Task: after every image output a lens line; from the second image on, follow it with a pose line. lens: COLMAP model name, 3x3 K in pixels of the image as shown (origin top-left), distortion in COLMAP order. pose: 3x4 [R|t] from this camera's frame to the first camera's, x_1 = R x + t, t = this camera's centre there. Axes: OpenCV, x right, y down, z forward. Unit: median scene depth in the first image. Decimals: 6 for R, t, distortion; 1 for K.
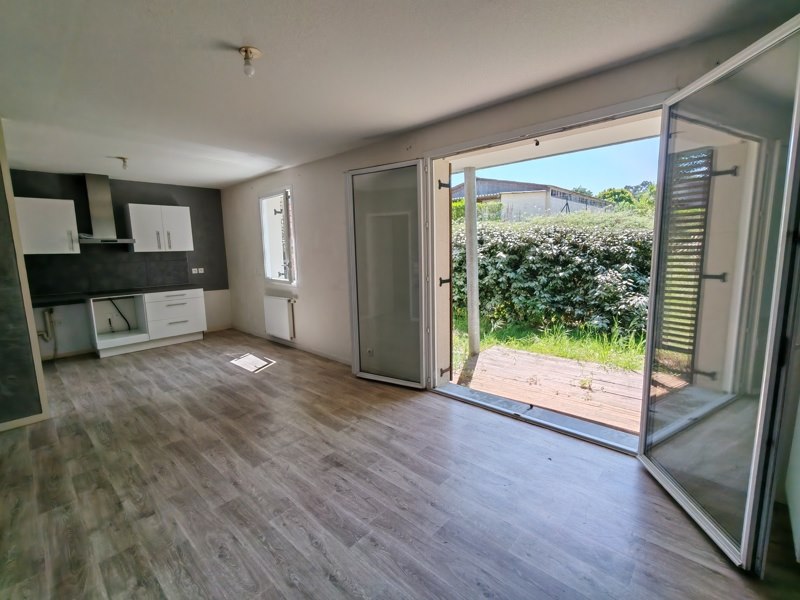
lens RADIAL K [[367.4, 0, 396.0], [0, 367.4, 299.3], [0, 0, 1]] dist [0.012123, 0.000101]
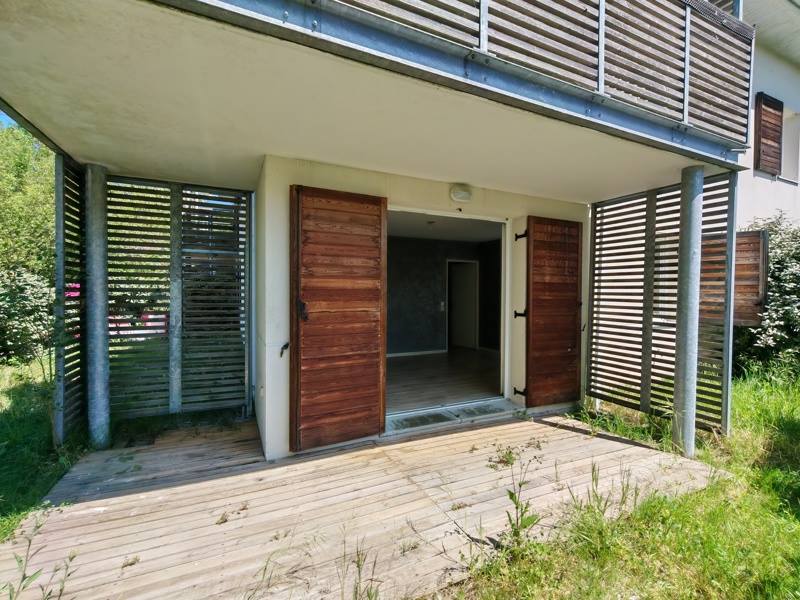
lens RADIAL K [[367.4, 0, 396.0], [0, 367.4, 299.3], [0, 0, 1]] dist [0.012123, 0.000101]
pose [[-0.370554, 0.041481, -0.927884, 0.723108], [-0.131403, 0.986613, 0.096583, -0.084949], [0.919469, 0.157716, -0.360143, 0.543738]]
